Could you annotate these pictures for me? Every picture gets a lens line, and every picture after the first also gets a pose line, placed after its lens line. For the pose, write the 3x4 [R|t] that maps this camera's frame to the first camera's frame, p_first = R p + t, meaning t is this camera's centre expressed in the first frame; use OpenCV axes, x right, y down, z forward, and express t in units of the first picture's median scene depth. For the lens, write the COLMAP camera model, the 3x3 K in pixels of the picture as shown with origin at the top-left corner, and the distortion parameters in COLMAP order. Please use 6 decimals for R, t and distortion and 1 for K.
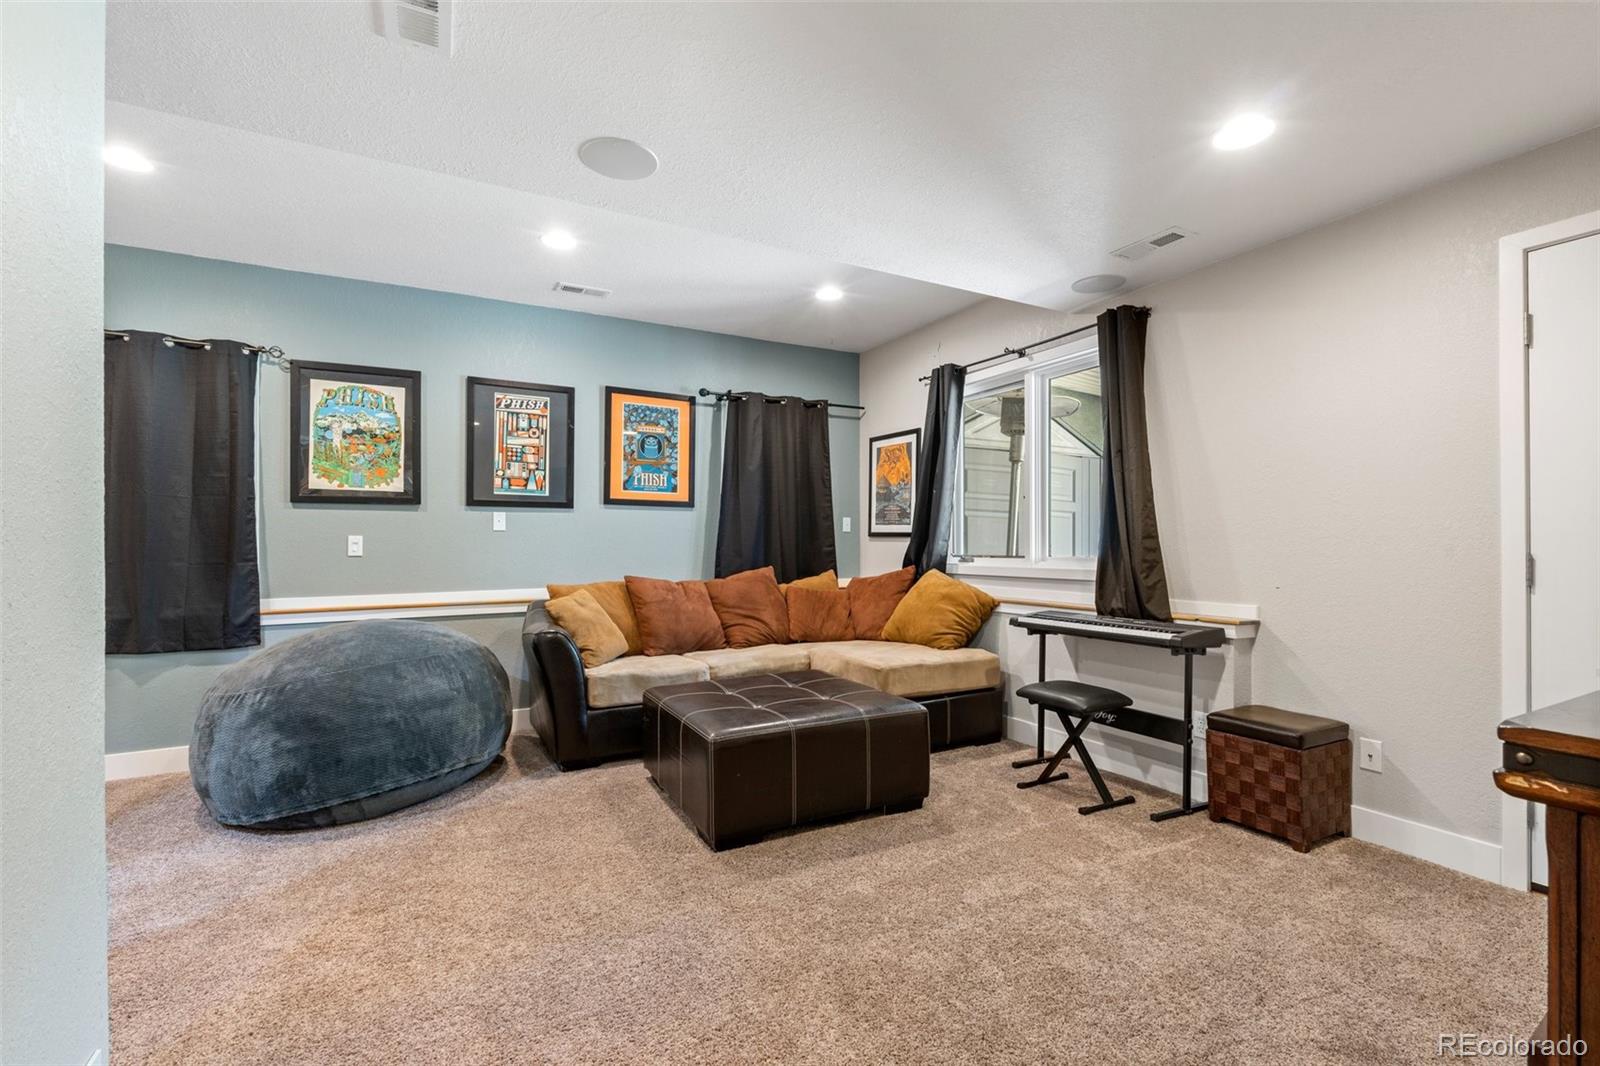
lens RADIAL K [[697.9, 0, 799.8], [0, 697.9, 542.5], [0, 0, 1]] dist [-0.004910, 0.000408]
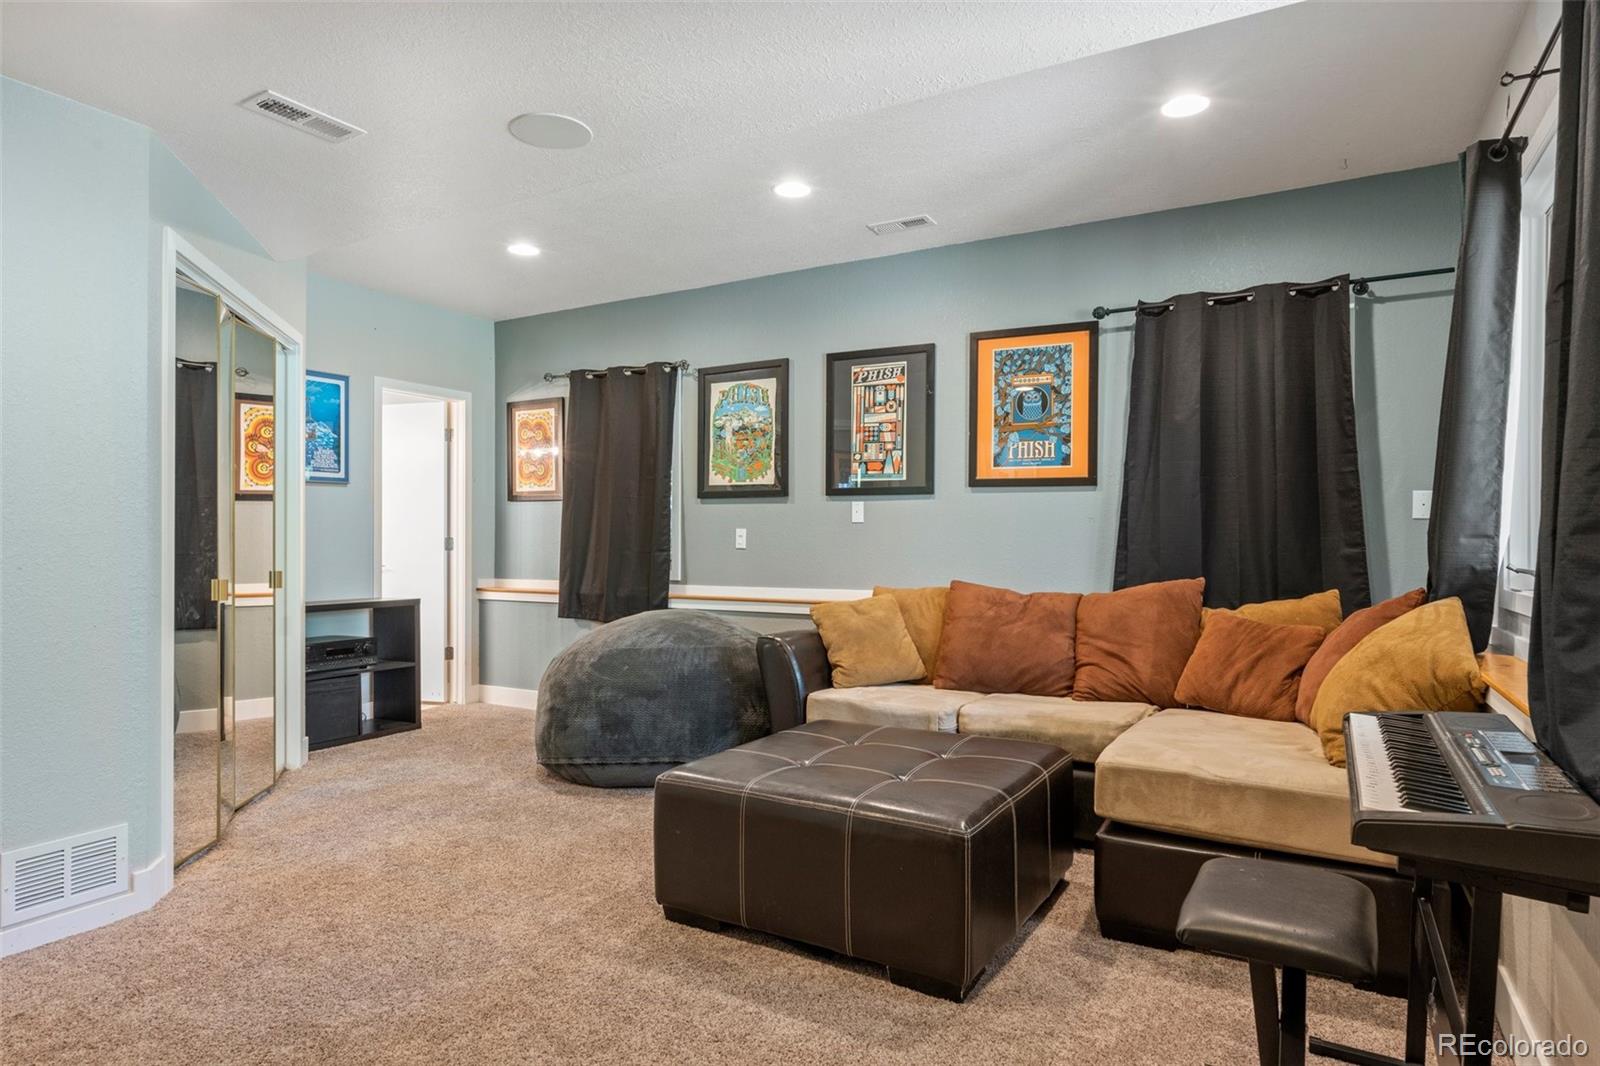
lens RADIAL K [[905.2, 0, 801.7], [0, 905.2, 533.3], [0, 0, 1]] dist [-0.002830, -0.000640]
pose [[0.530115, 0.002476, -0.847922, 0.493406], [-0.003456, 0.999994, 0.000760, -0.004048], [0.847919, 0.002528, 0.530120, 0.329975]]
